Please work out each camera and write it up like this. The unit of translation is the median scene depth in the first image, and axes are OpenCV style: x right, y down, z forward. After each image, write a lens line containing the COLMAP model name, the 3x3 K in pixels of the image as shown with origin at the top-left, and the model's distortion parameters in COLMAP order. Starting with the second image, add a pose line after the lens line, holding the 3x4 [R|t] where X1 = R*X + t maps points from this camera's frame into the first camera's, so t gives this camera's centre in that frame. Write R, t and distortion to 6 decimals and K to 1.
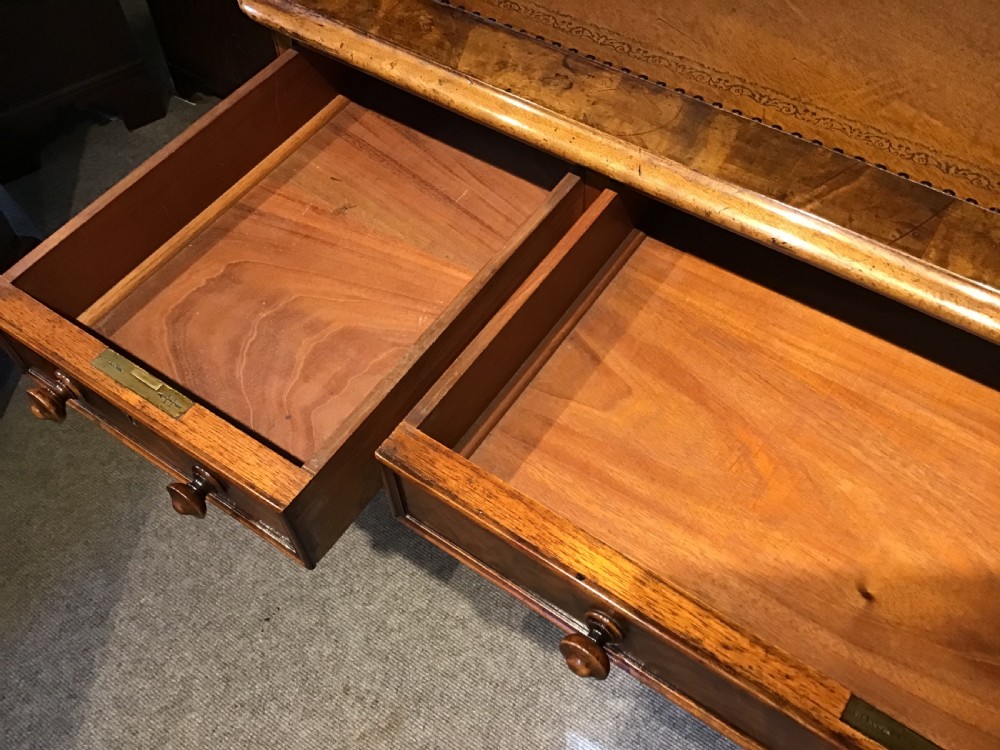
lens RADIAL K [[910.0, 0, 500.0], [0, 910.0, 375.0], [0, 0, 1]] dist [0.033643, -0.064408]
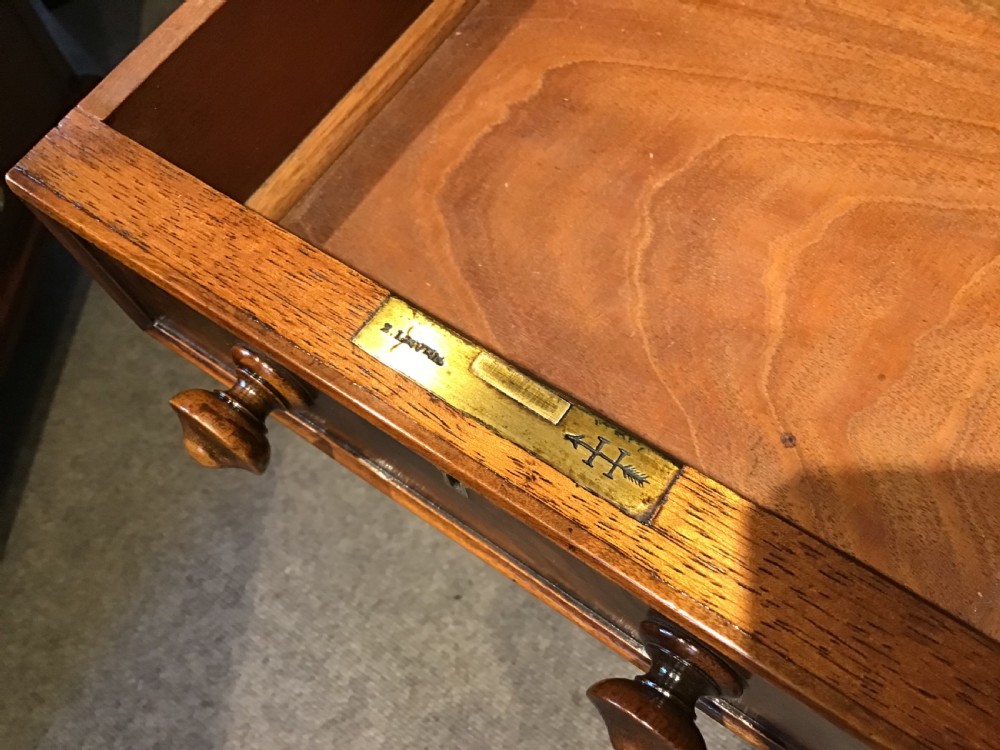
lens RADIAL K [[916.4, 0, 500.0], [0, 916.4, 375.0], [0, 0, 1]] dist [0.125410, -0.279645]
pose [[0.997681, -0.014726, -0.066445, -0.299655], [0.025049, 0.987229, 0.157327, -0.045559], [0.063279, -0.158627, 0.985309, 0.528403]]
